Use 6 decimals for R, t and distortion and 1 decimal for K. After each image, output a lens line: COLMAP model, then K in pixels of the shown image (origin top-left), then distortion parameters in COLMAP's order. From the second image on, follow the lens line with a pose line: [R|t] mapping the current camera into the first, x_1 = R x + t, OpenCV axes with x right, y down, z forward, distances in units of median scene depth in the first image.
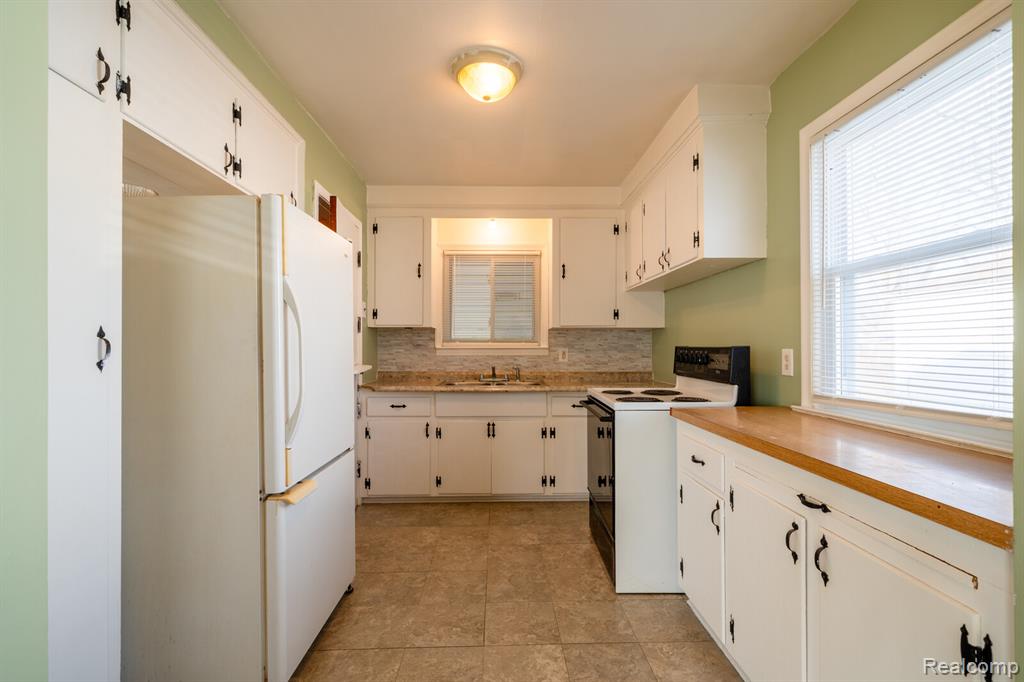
lens RADIAL K [[468.2, 0, 509.0], [0, 468.2, 342.1], [0, 0, 1]] dist [-0.000463, 0.000267]
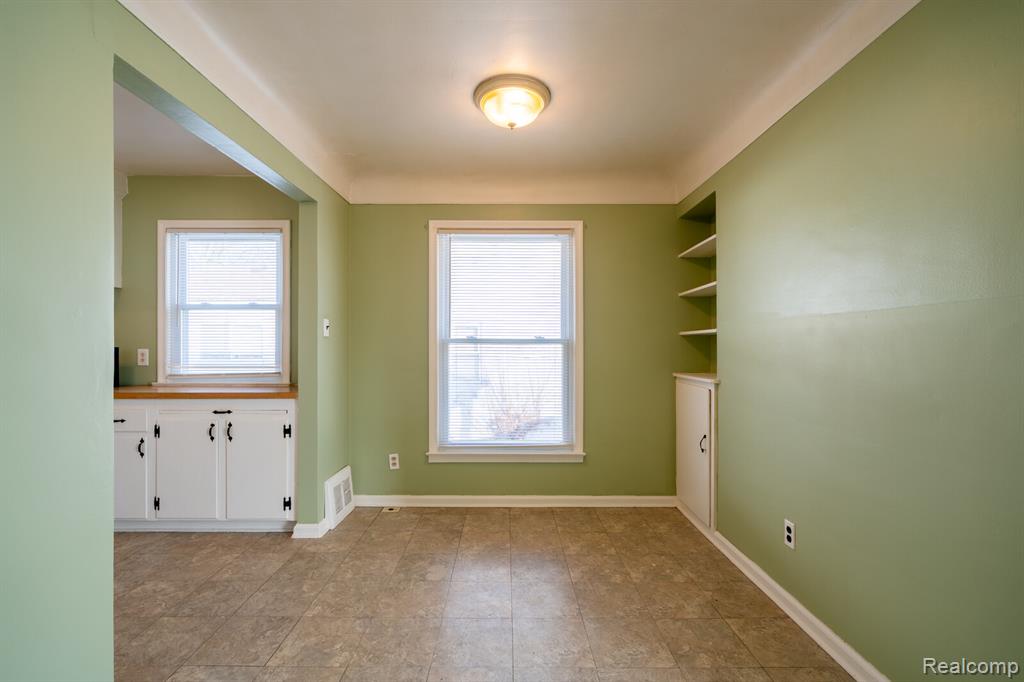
lens RADIAL K [[459.6, 0, 500.1], [0, 459.6, 345.6], [0, 0, 1]] dist [0.000242, 0.000523]
pose [[0.046929, 0.003017, 0.998894, -0.974391], [-0.003205, 0.999991, -0.002869, 0.004043], [-0.998893, -0.003067, 0.046938, -0.315958]]
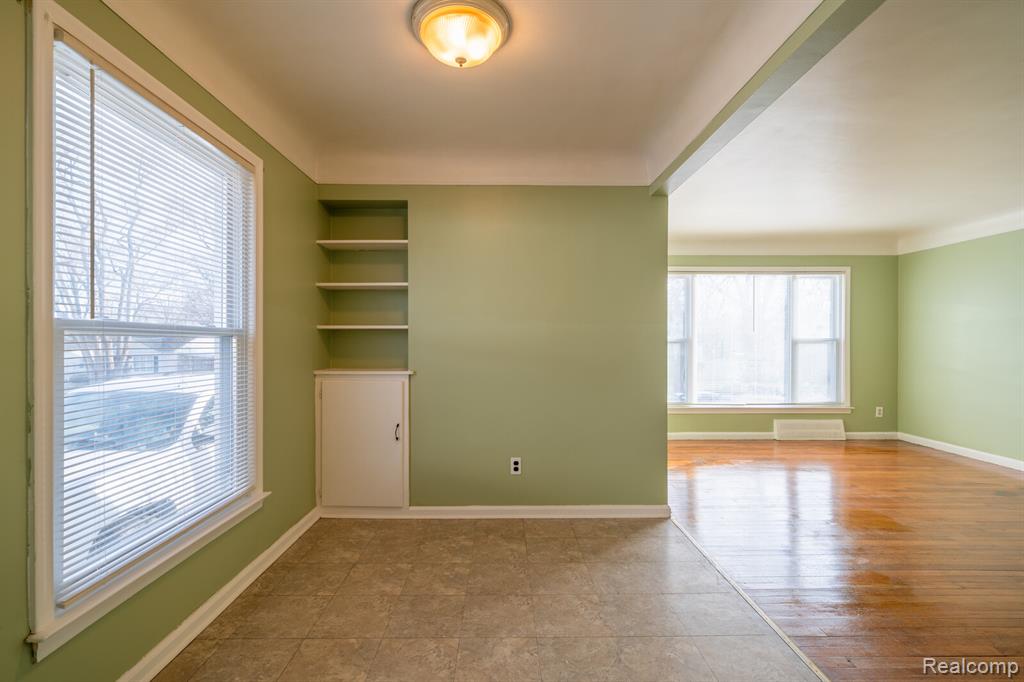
lens RADIAL K [[459.6, 0, 523.5], [0, 459.6, 340.9], [0, 0, 1]] dist [0.000242, 0.000523]
pose [[-0.999967, -0.000973, 0.008090, 0.042523], [-0.001014, 0.999987, -0.005066, 0.007440], [-0.008085, -0.005074, -0.999954, 0.626594]]
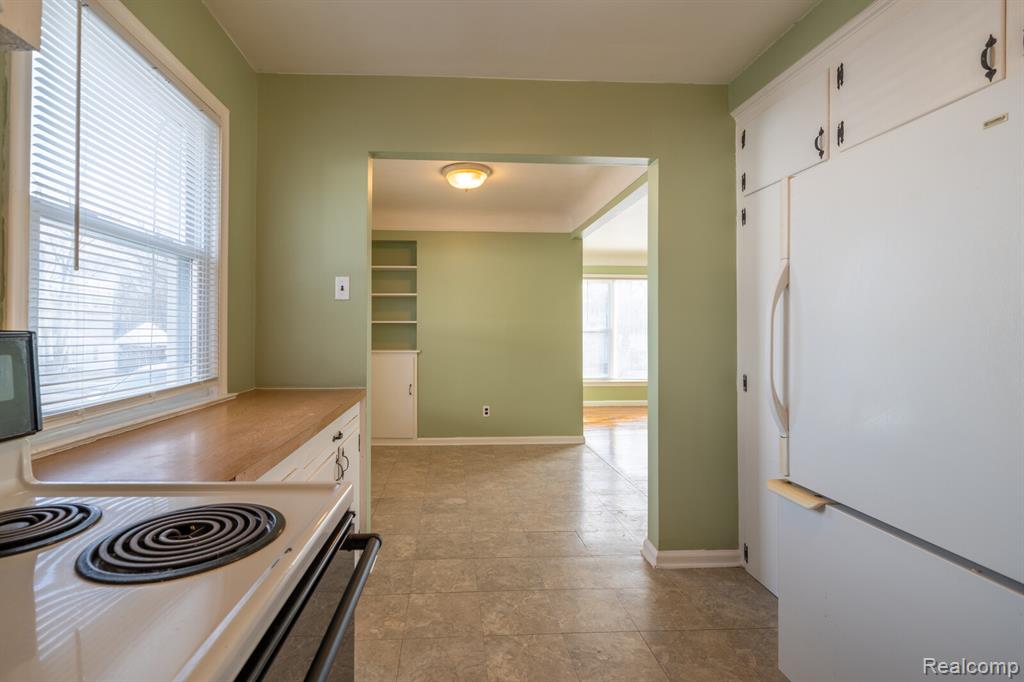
lens RADIAL K [[459.6, 0, 483.1], [0, 459.6, 332.8], [0, 0, 1]] dist [0.000242, 0.000523]
pose [[-0.999877, -0.000093, -0.015655, 0.134129], [-0.000088, 1.000000, -0.000337, 0.009867], [0.015655, -0.000335, -0.999877, 1.481201]]
